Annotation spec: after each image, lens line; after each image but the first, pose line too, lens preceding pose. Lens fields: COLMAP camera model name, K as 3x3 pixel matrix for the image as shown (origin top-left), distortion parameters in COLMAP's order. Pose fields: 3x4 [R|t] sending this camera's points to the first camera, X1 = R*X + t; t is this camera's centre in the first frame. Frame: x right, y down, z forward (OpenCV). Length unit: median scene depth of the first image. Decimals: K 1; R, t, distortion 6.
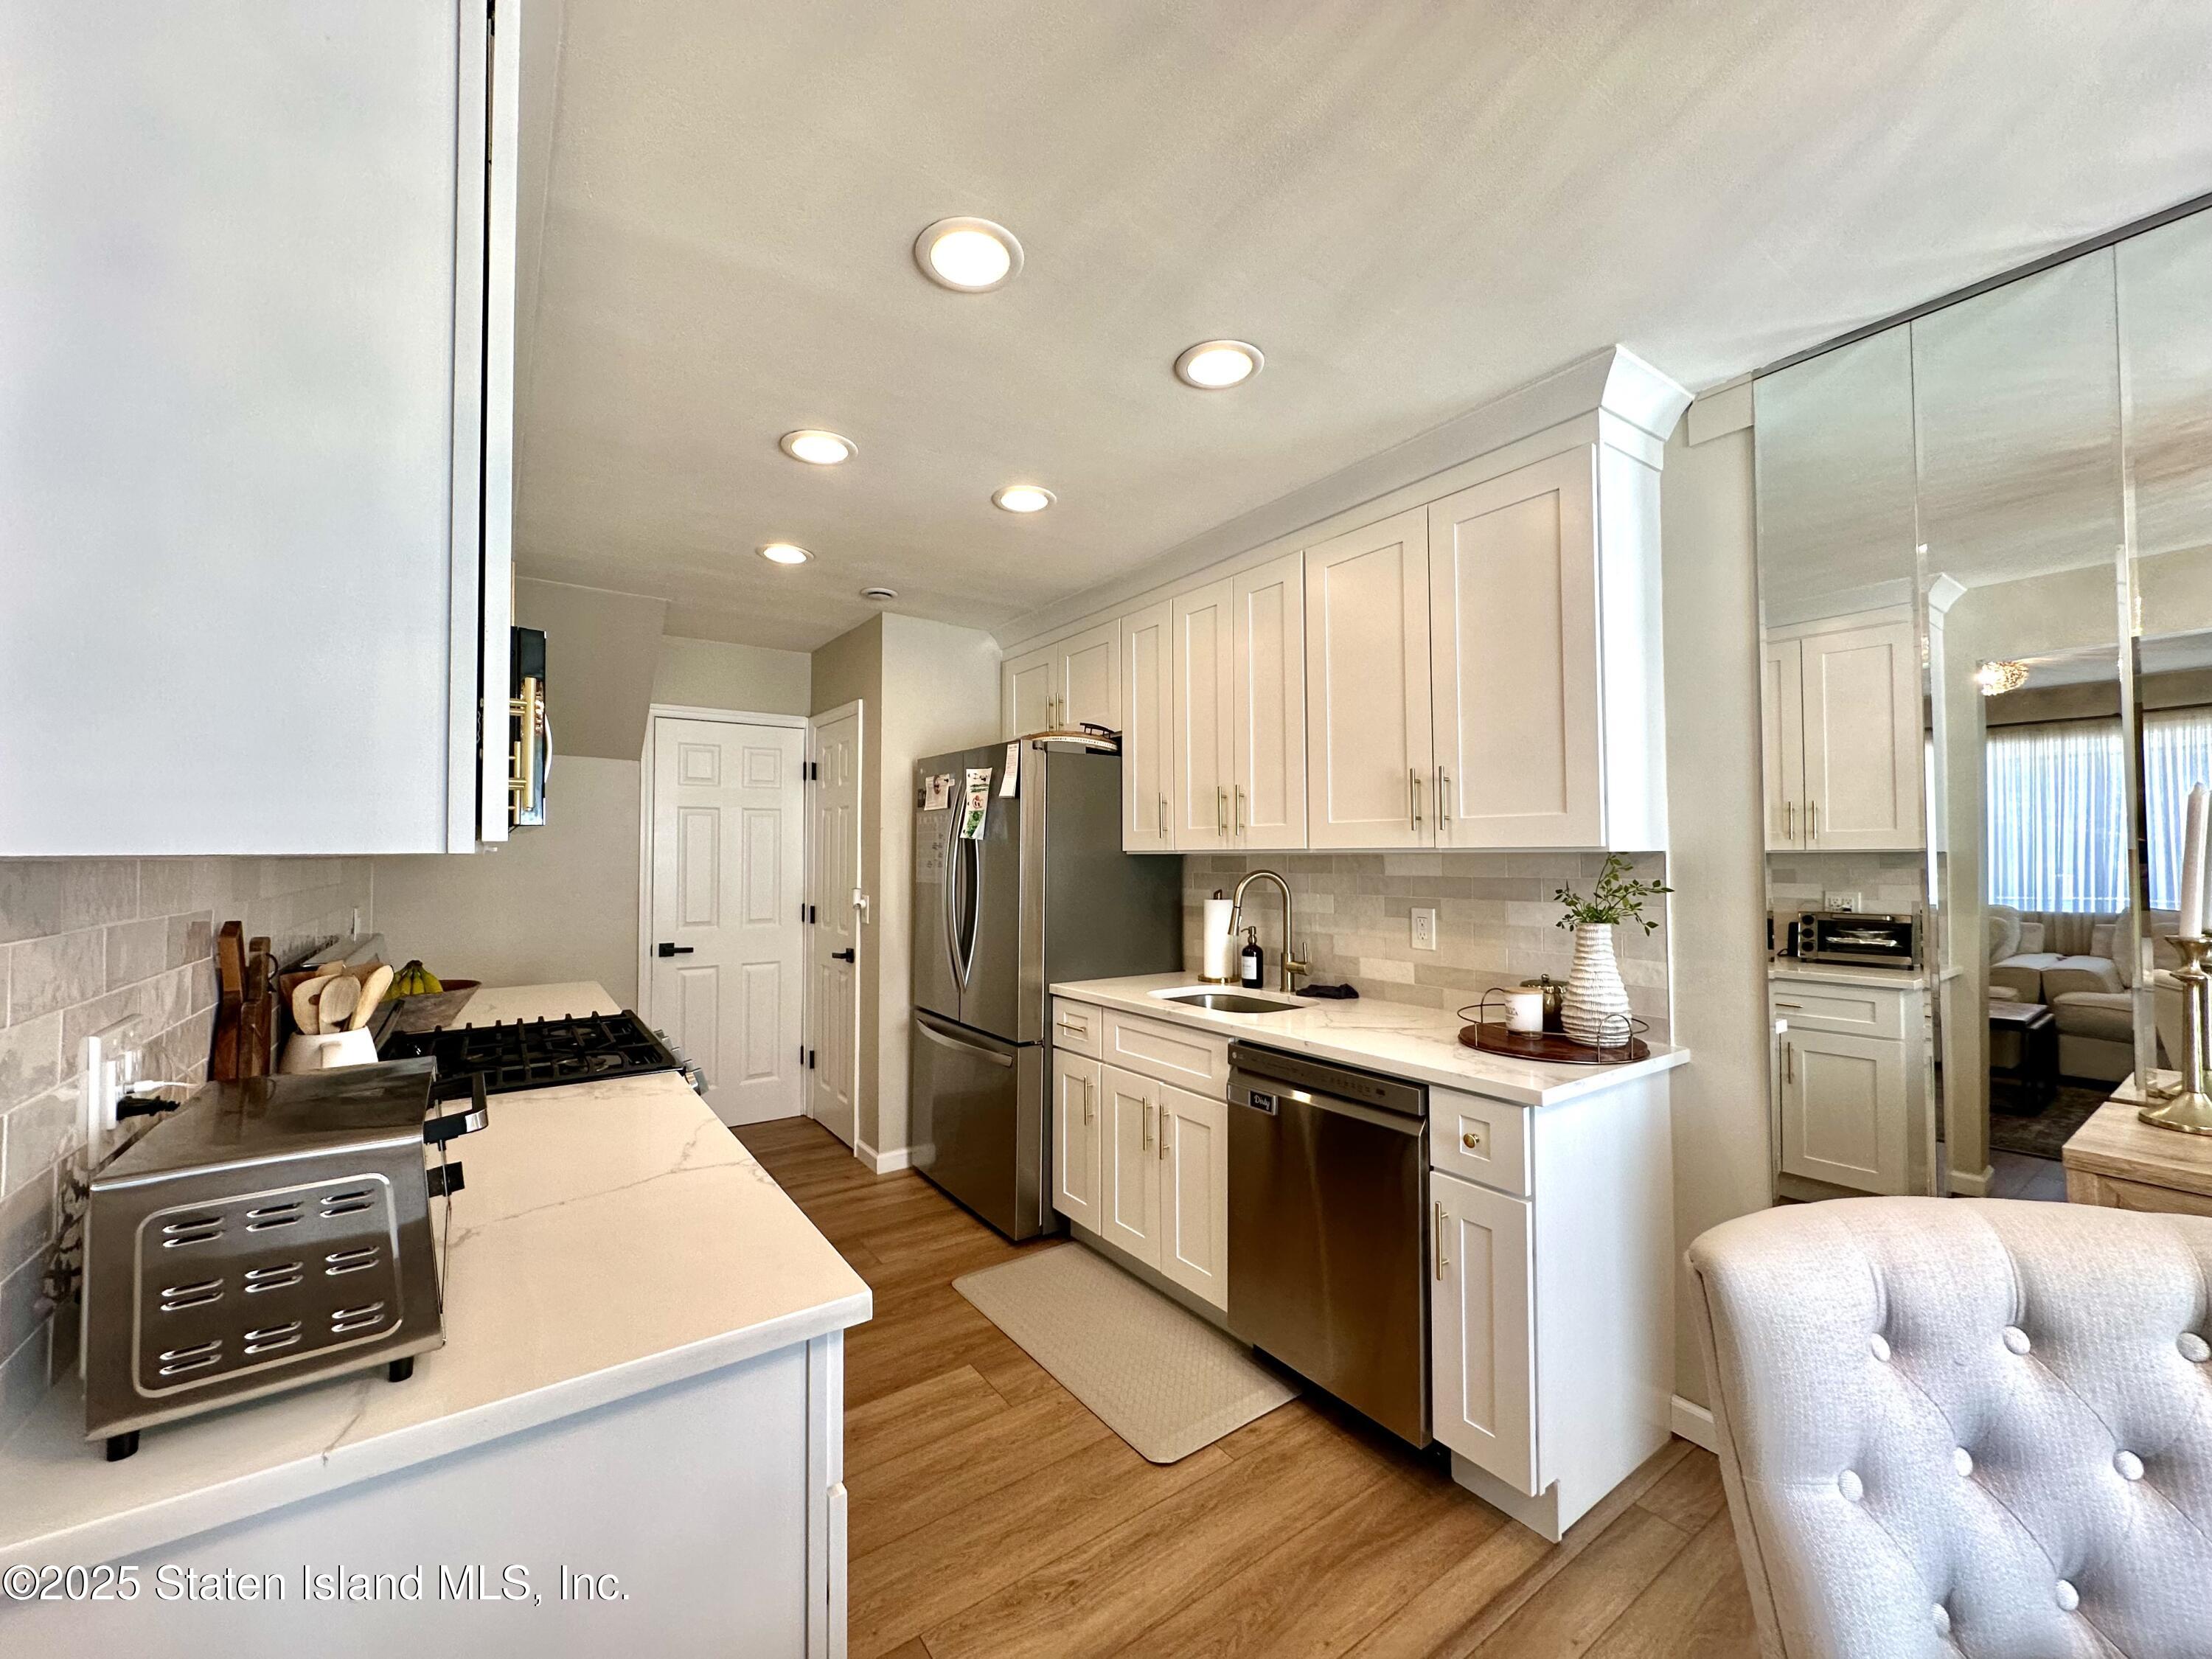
lens RADIAL K [[879.1, 0, 1106.0], [0, 879.1, 829.5], [0, 0, 1]] dist [0.000542, 0.000755]
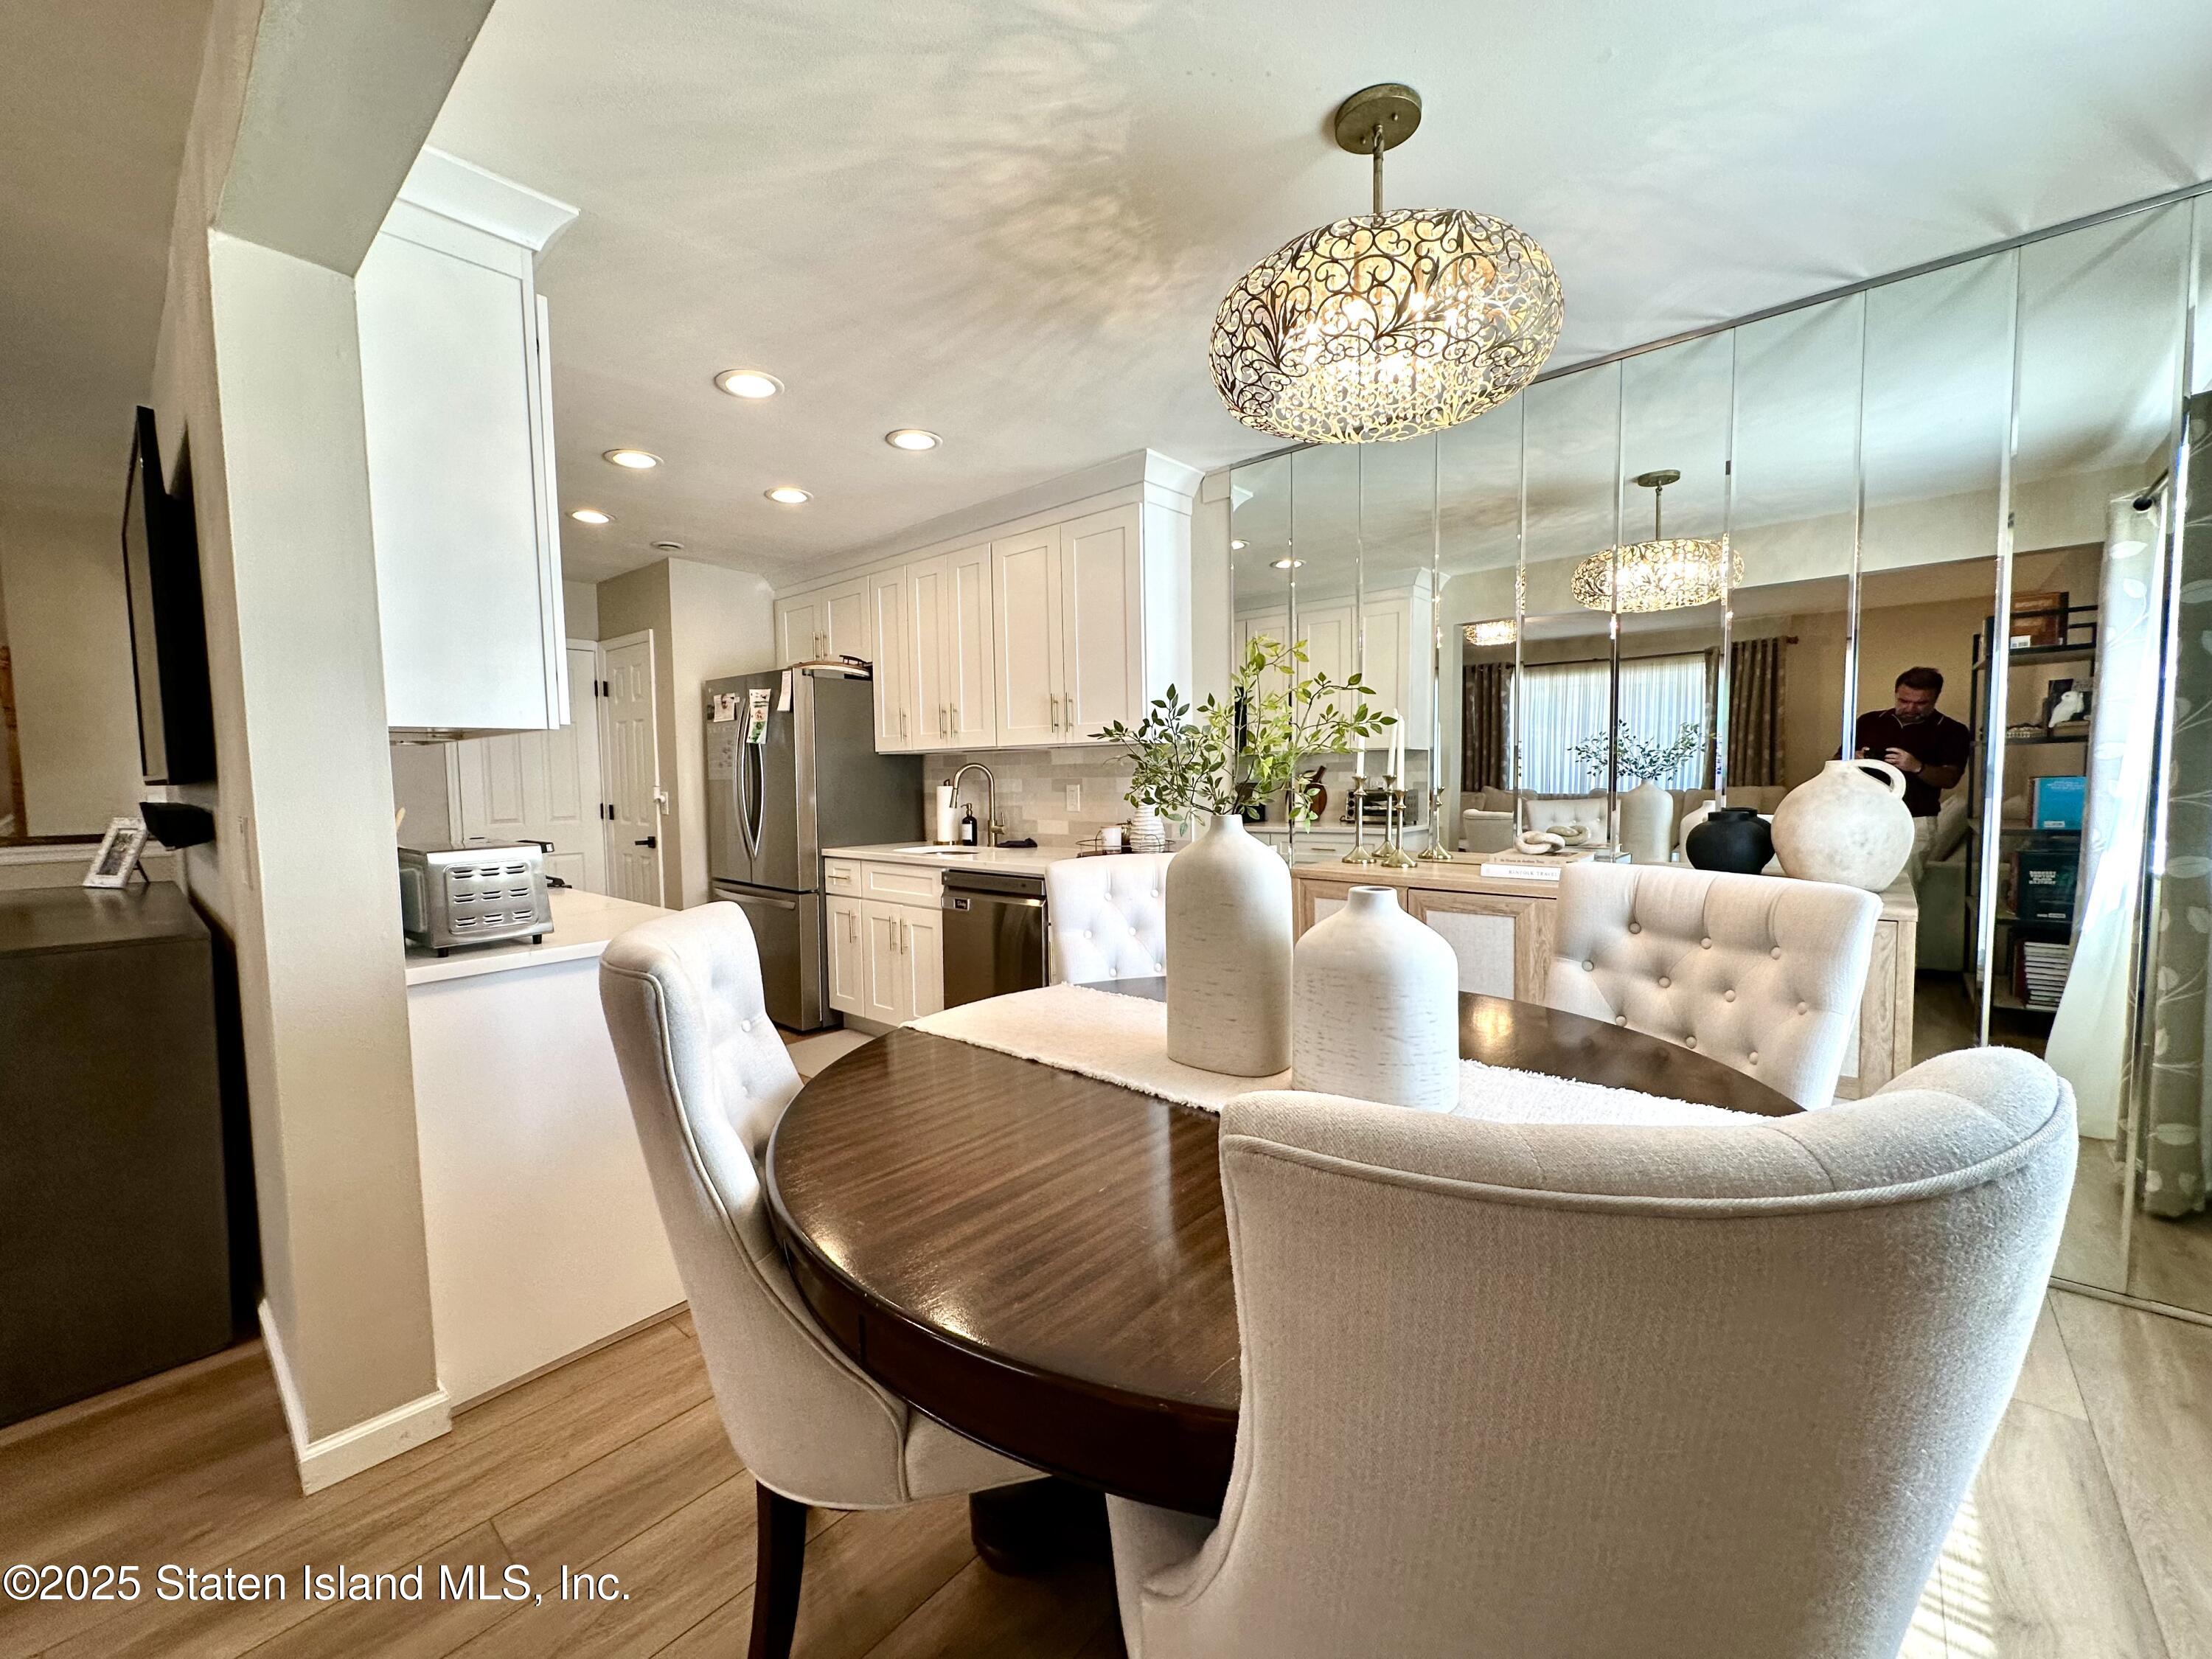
lens RADIAL K [[879.1, 0, 1106.0], [0, 879.1, 829.5], [0, 0, 1]] dist [0.000542, 0.000755]
pose [[0.971116, -0.026810, 0.237095, 0.041999], [0.005038, 0.995750, 0.091960, 0.021924], [-0.238553, -0.088109, 0.967124, -0.427330]]
